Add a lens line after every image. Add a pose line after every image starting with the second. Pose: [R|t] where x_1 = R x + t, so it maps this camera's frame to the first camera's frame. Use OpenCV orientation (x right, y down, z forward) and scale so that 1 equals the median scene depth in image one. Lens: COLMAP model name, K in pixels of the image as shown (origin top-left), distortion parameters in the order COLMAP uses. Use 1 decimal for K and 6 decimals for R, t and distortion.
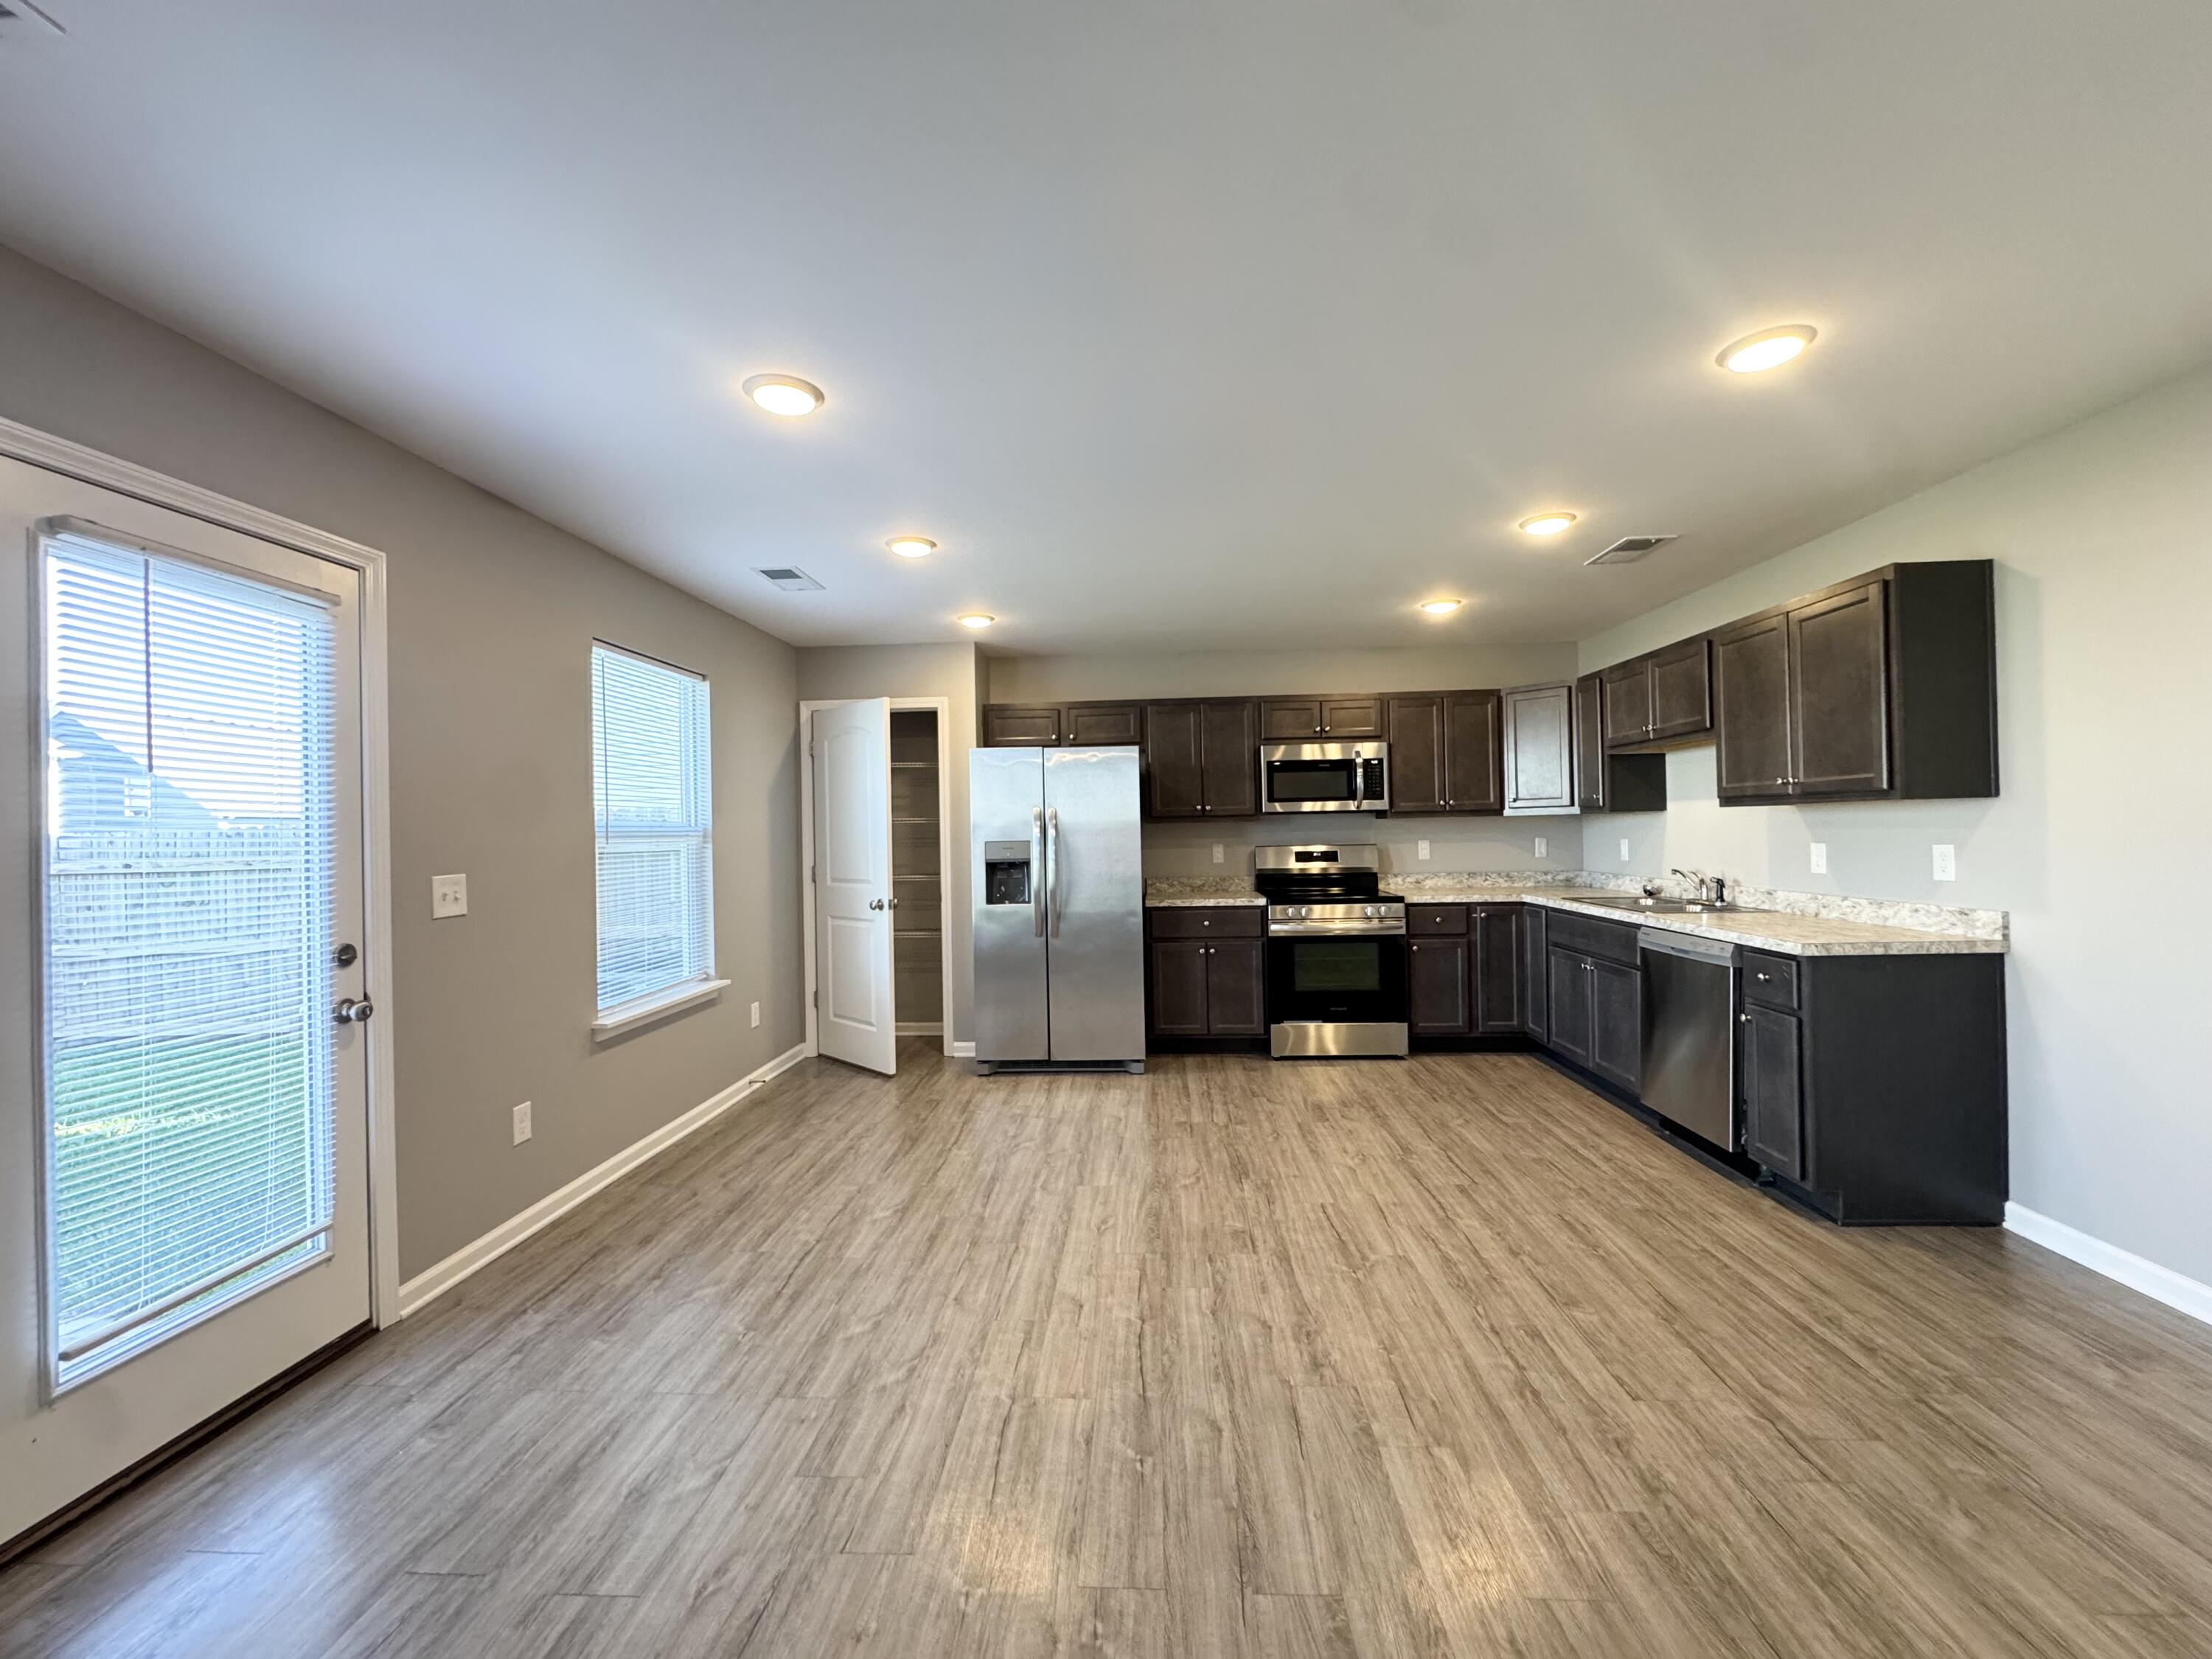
lens RADIAL K [[882.7, 0, 1106.0], [0, 882.7, 829.5], [0, 0, 1]] dist [-0.007777, -0.000097]
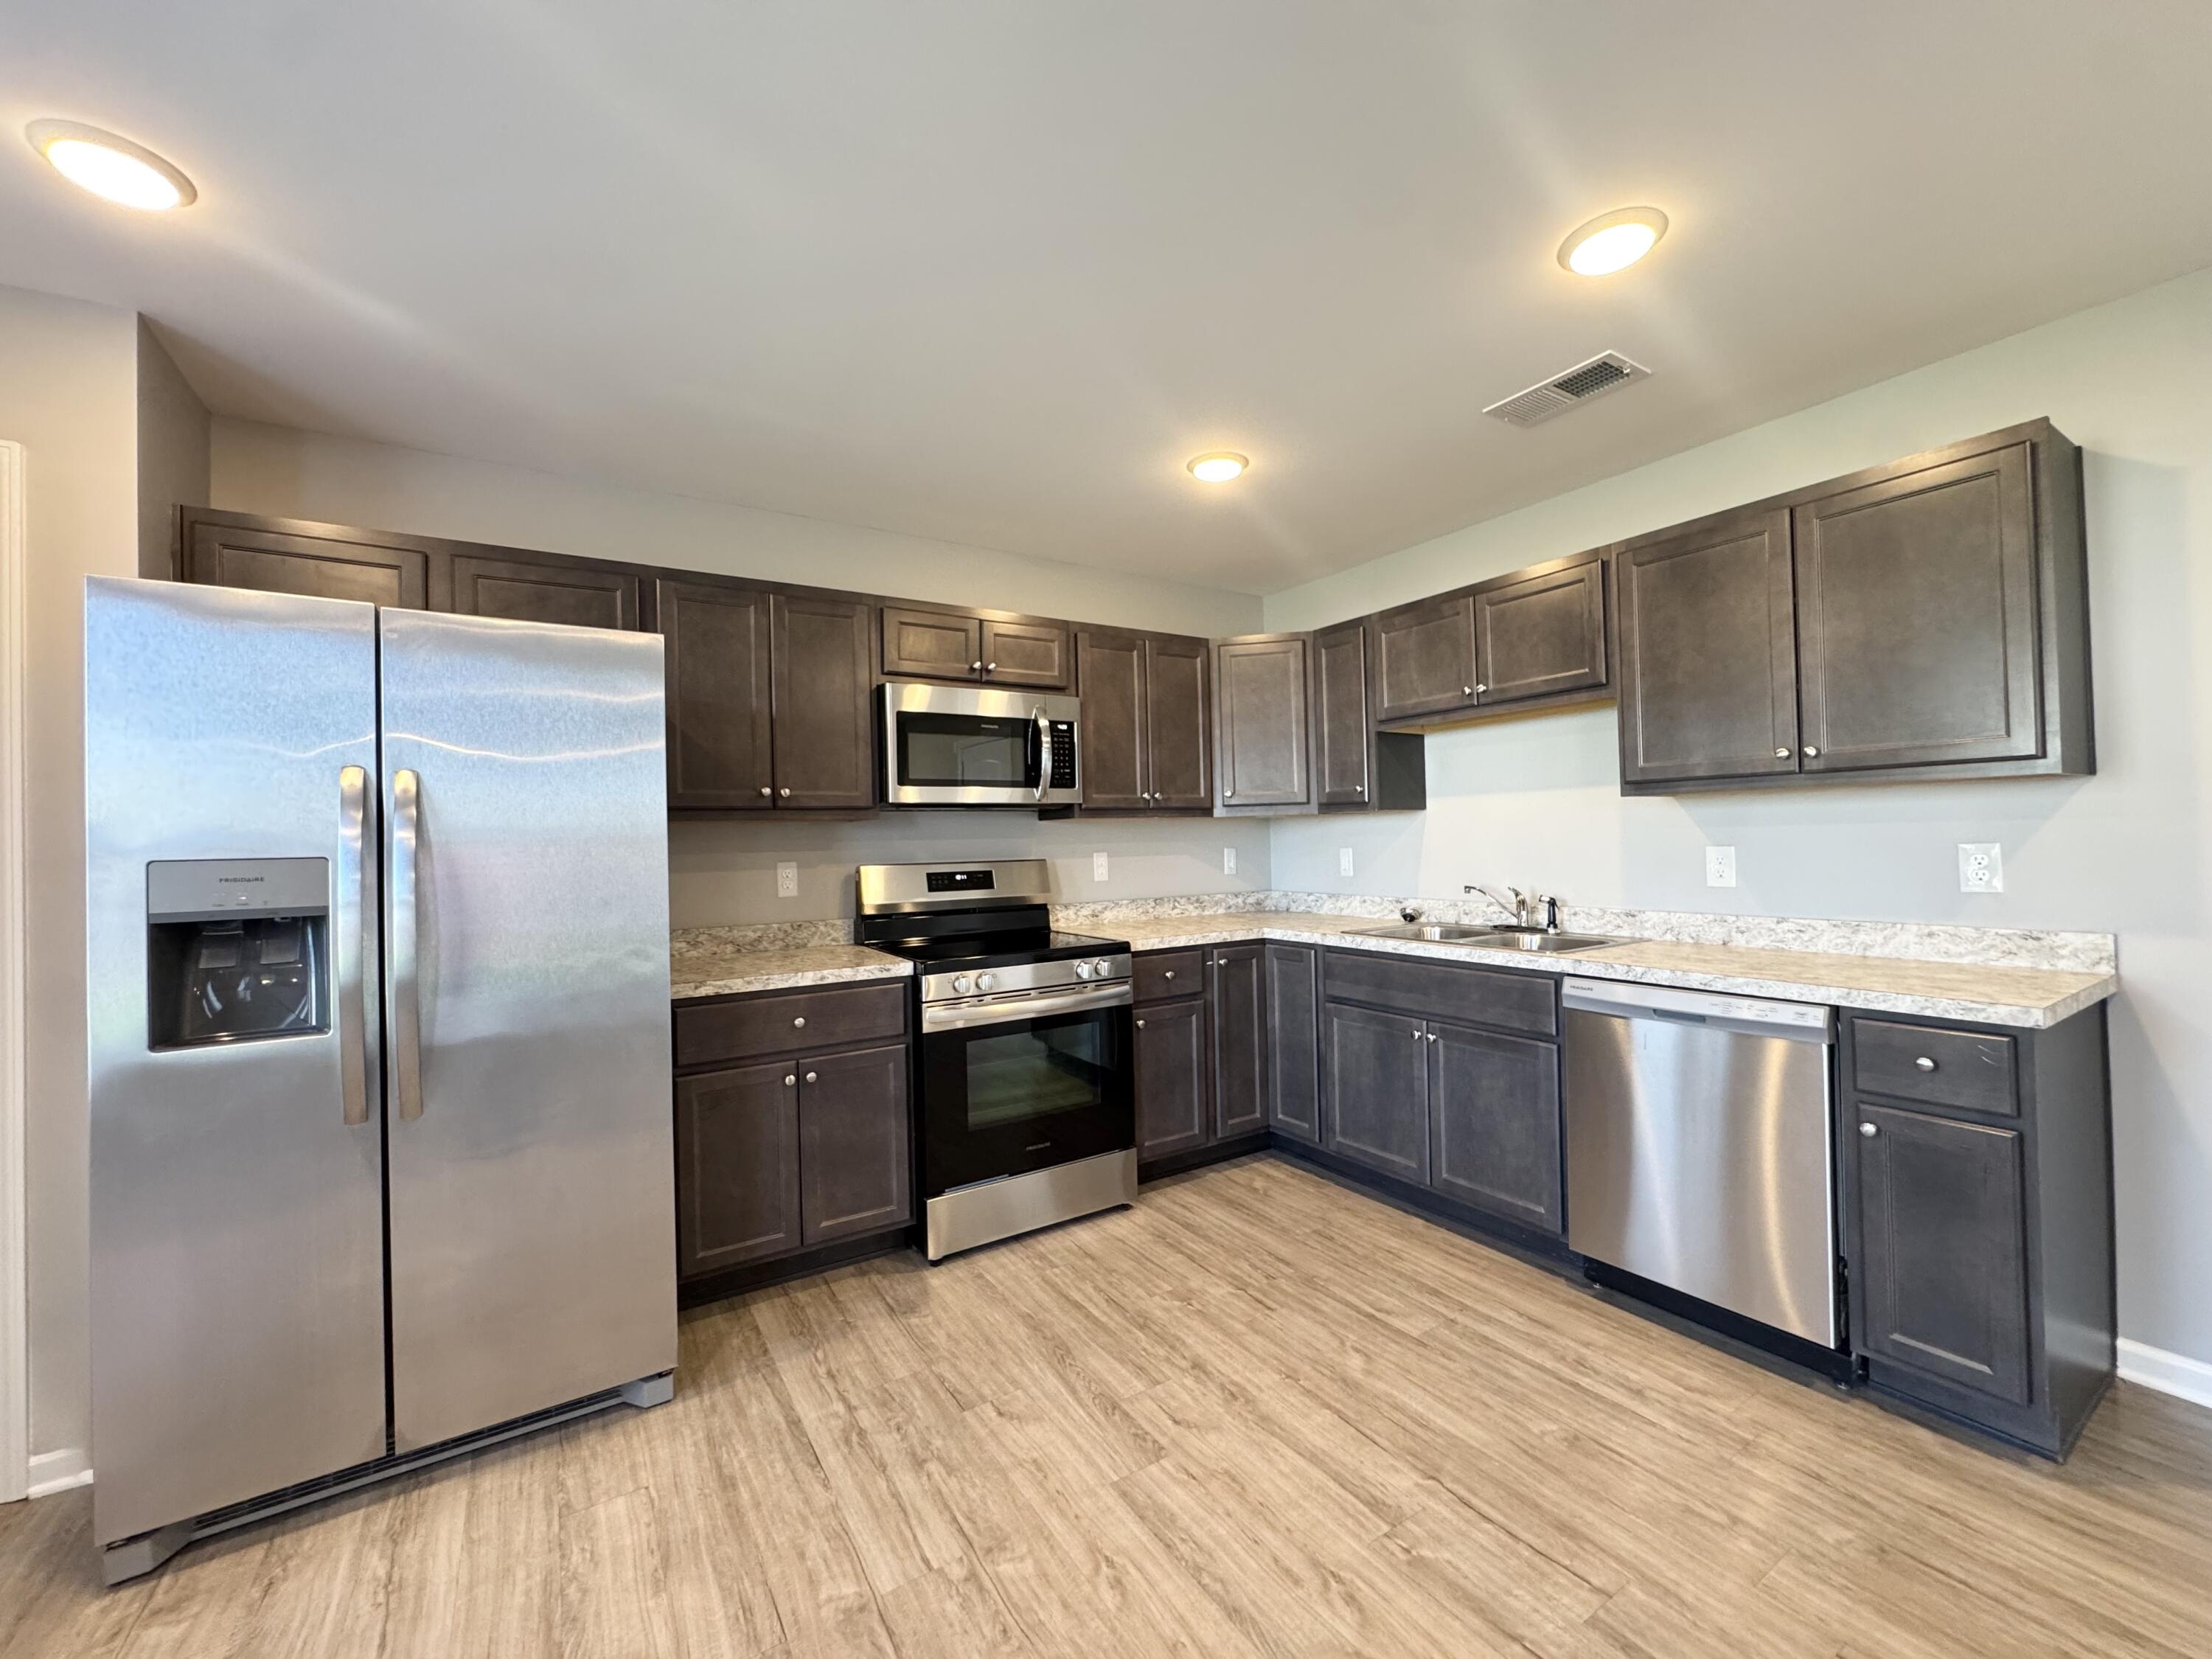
lens RADIAL K [[882.7, 0, 1106.0], [0, 882.7, 829.5], [0, 0, 1]] dist [-0.007777, -0.000097]
pose [[0.812961, 0.008317, 0.582259, -0.035606], [0.006042, 0.999724, -0.022716, 0.011105], [-0.582287, 0.021986, 0.812686, 0.508456]]
